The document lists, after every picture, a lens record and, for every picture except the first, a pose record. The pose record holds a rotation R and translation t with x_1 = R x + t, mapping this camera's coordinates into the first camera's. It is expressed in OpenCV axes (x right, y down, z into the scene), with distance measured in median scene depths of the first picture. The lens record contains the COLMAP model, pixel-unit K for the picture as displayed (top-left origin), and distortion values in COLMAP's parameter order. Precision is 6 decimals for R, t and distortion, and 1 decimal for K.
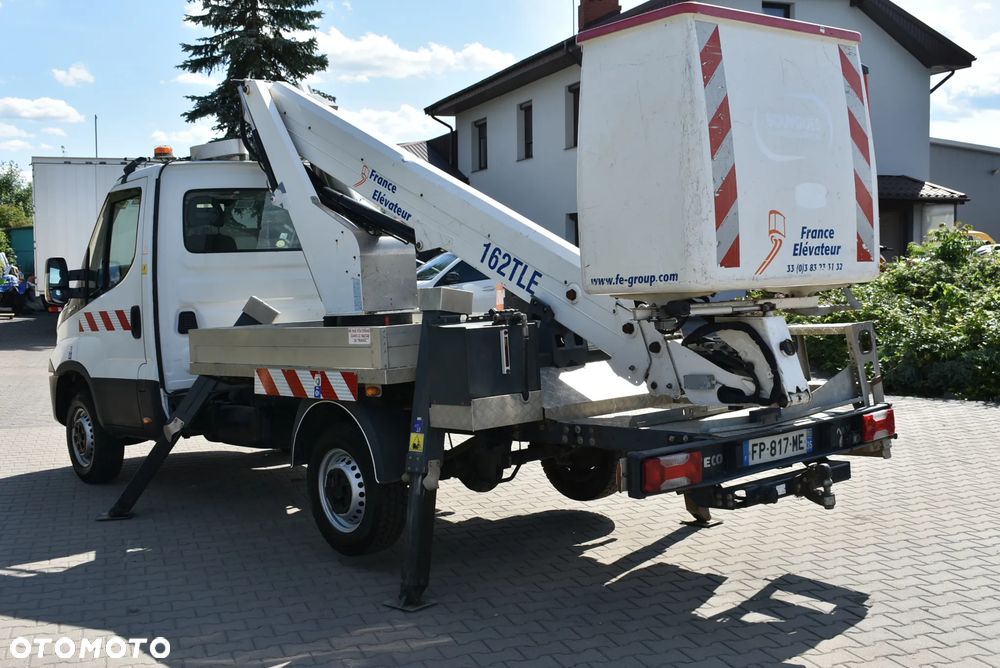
lens RADIAL K [[1170.7, 0, 500.0], [0, 1170.7, 334.0], [0, 0, 1]] dist [-0.042921, -0.010483]
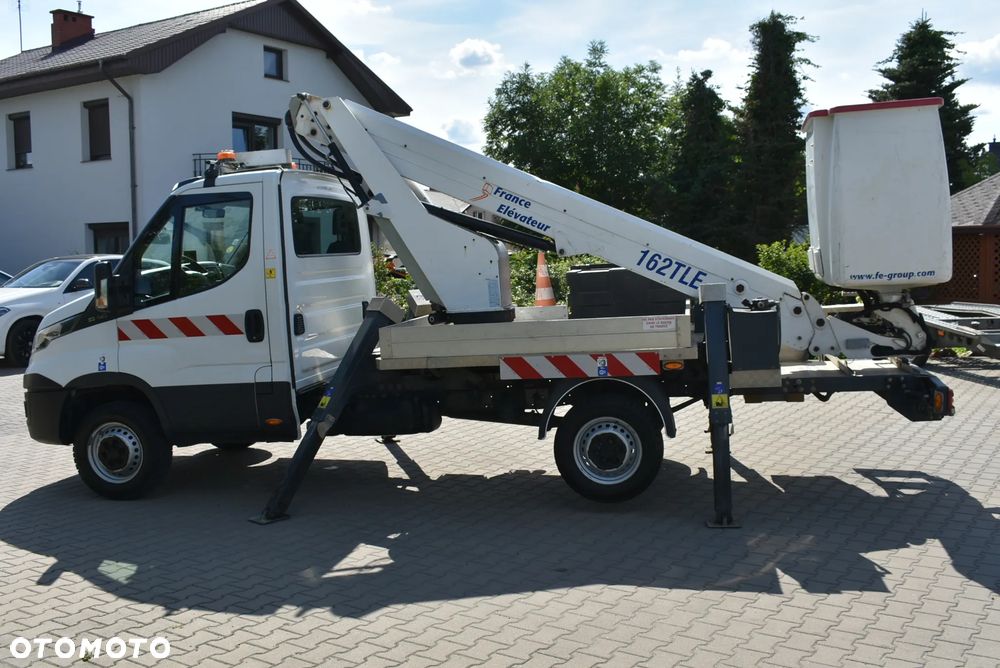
lens RADIAL K [[1012.6, 0, 500.0], [0, 1012.6, 334.0], [0, 0, 1]] dist [-0.021467, 0.001910]
pose [[0.784831, -0.043589, 0.618175, -0.833765], [0.042282, 0.998965, 0.016759, -0.010716], [-0.618266, 0.012985, 0.785862, 0.221678]]
